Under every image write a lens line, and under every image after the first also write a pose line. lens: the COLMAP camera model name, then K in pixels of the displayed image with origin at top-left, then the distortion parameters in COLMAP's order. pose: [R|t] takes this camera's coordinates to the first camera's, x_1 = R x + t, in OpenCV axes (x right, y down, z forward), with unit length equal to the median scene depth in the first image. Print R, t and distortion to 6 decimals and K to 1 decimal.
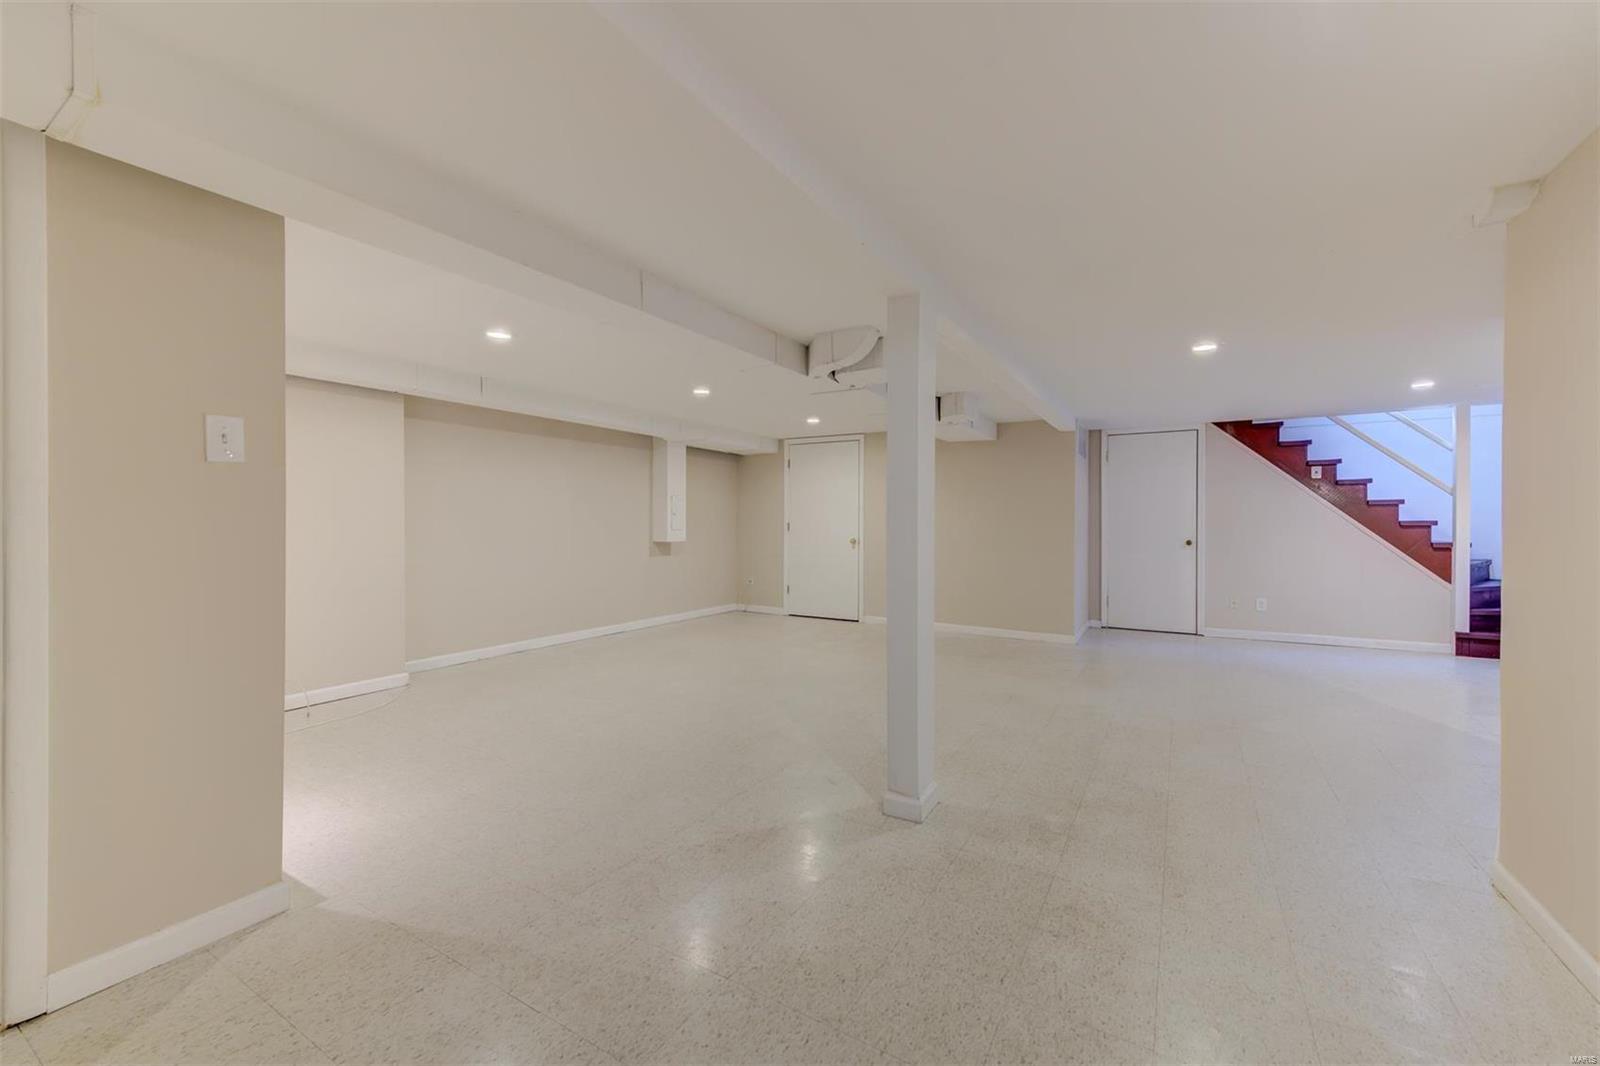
lens RADIAL K [[641.6, 0, 799.7], [0, 641.6, 524.9], [0, 0, 1]] dist [0.009573, -0.000178]
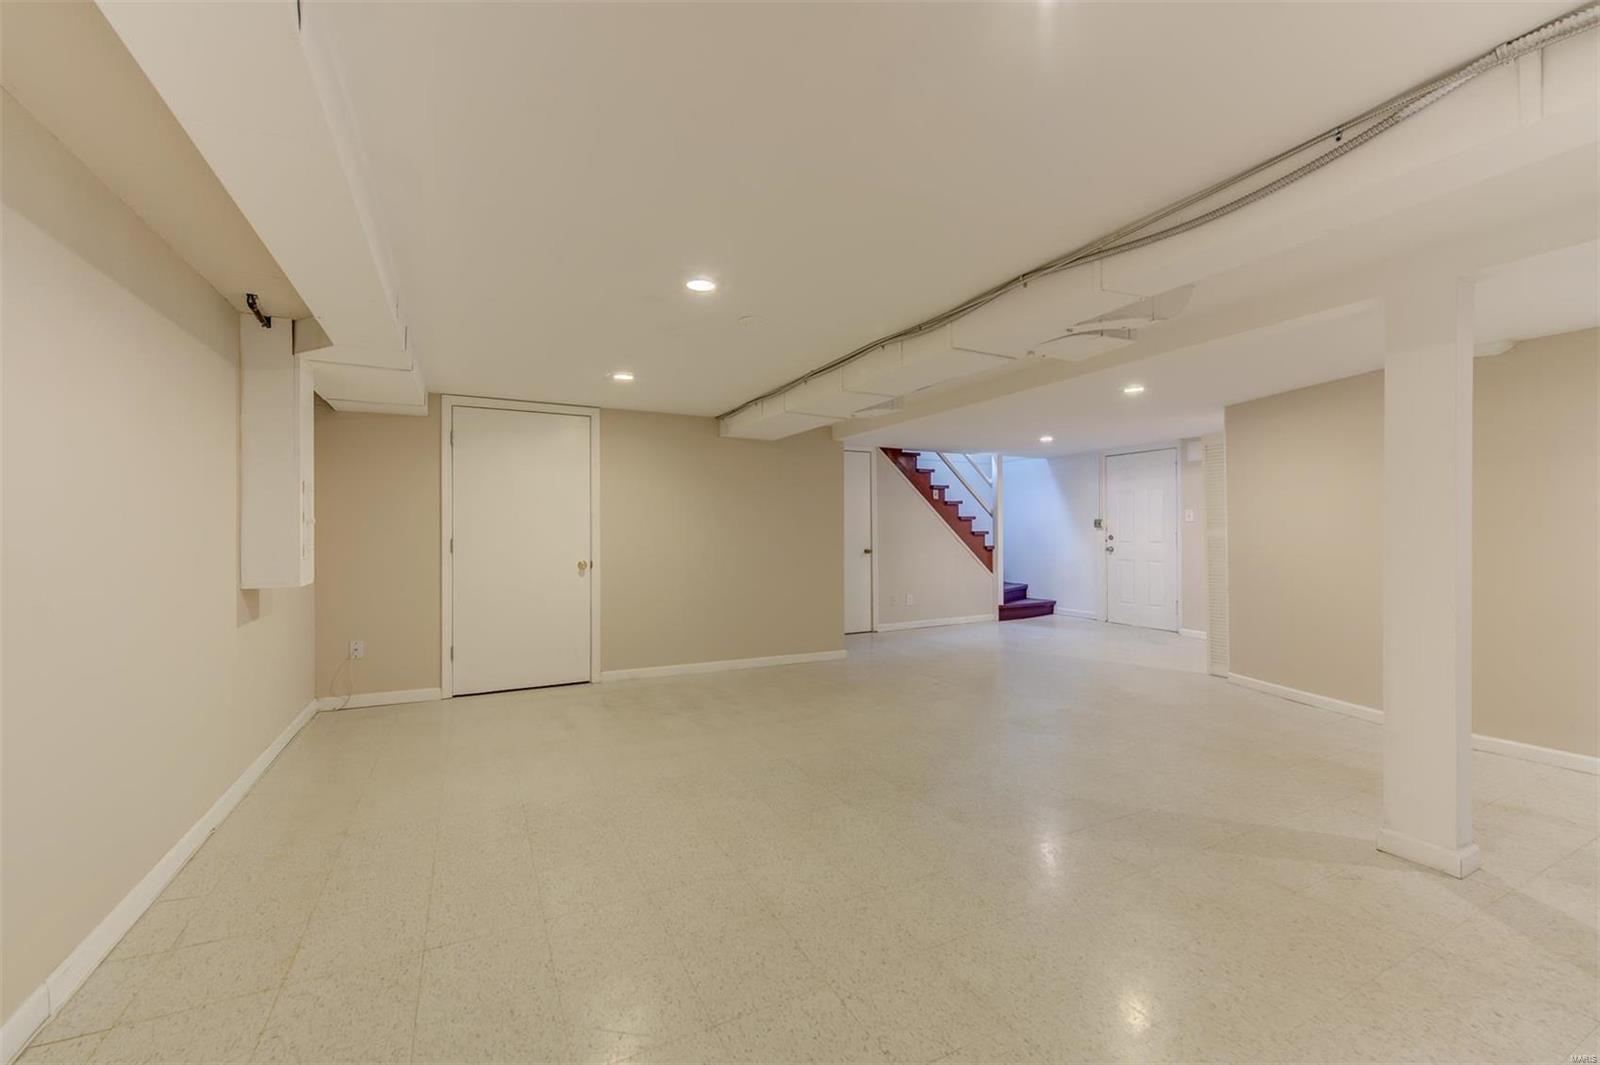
lens RADIAL K [[641.6, 0, 799.7], [0, 641.6, 524.4], [0, 0, 1]] dist [0.009573, -0.000178]
pose [[0.534224, 0.004287, 0.845332, -0.430255], [0.009481, 0.999894, -0.011062, -0.008510], [-0.845290, 0.013924, 0.534127, 0.524452]]
